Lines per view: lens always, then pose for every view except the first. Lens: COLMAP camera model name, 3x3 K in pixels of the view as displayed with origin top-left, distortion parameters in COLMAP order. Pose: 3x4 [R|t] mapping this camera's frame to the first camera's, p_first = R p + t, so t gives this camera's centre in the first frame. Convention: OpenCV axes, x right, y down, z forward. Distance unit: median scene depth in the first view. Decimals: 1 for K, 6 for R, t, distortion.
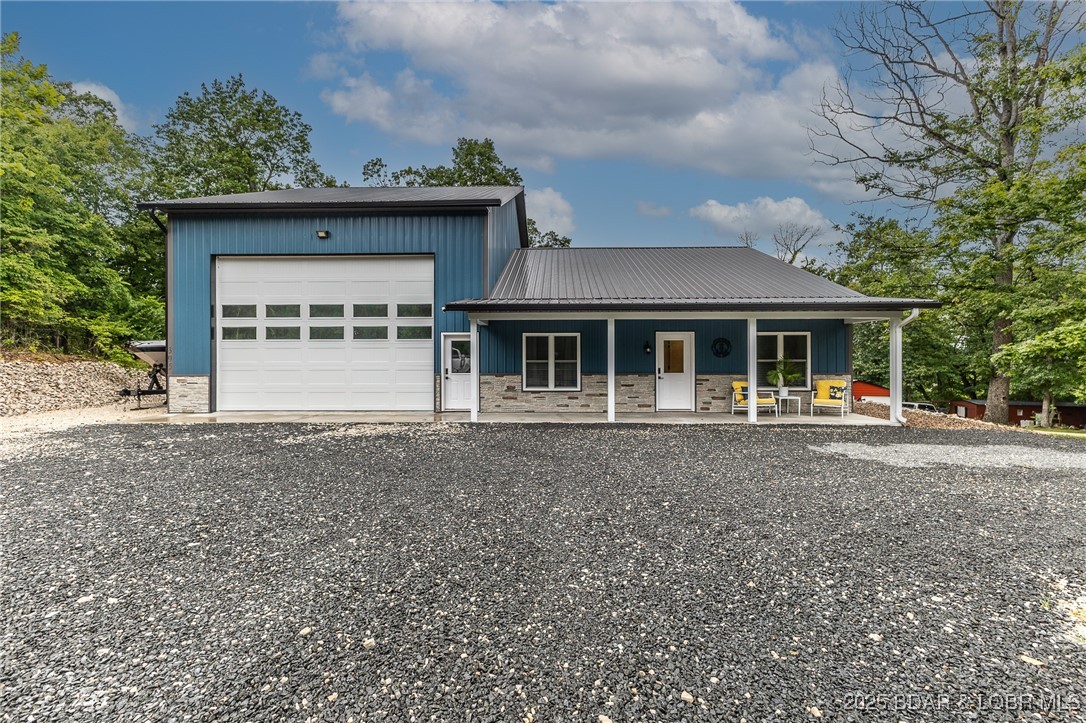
lens RADIAL K [[464.8, 0, 543.0], [0, 464.8, 361.5], [0, 0, 1]] dist [0.000870, 0.000098]
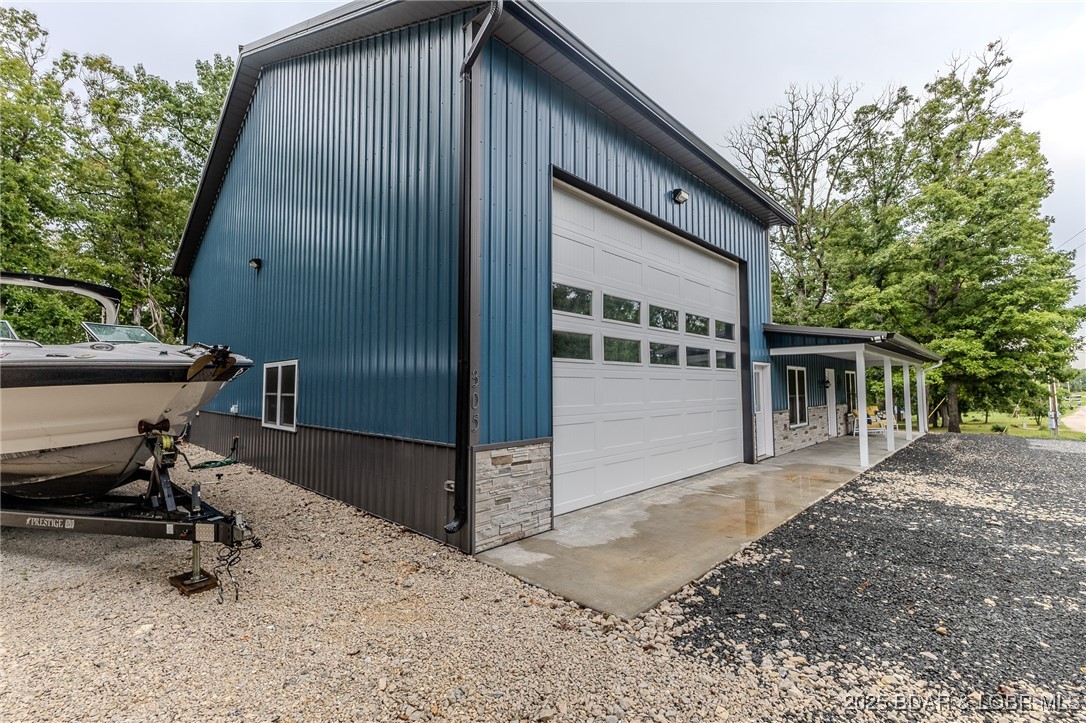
lens RADIAL K [[464.8, 0, 543.0], [0, 464.8, 361.5], [0, 0, 1]] dist [0.000870, 0.000098]
pose [[0.661787, 0.039719, 0.748639, -1.037394], [0.008734, 0.998119, -0.060675, -0.015505], [-0.749641, 0.046693, 0.660195, 0.714672]]
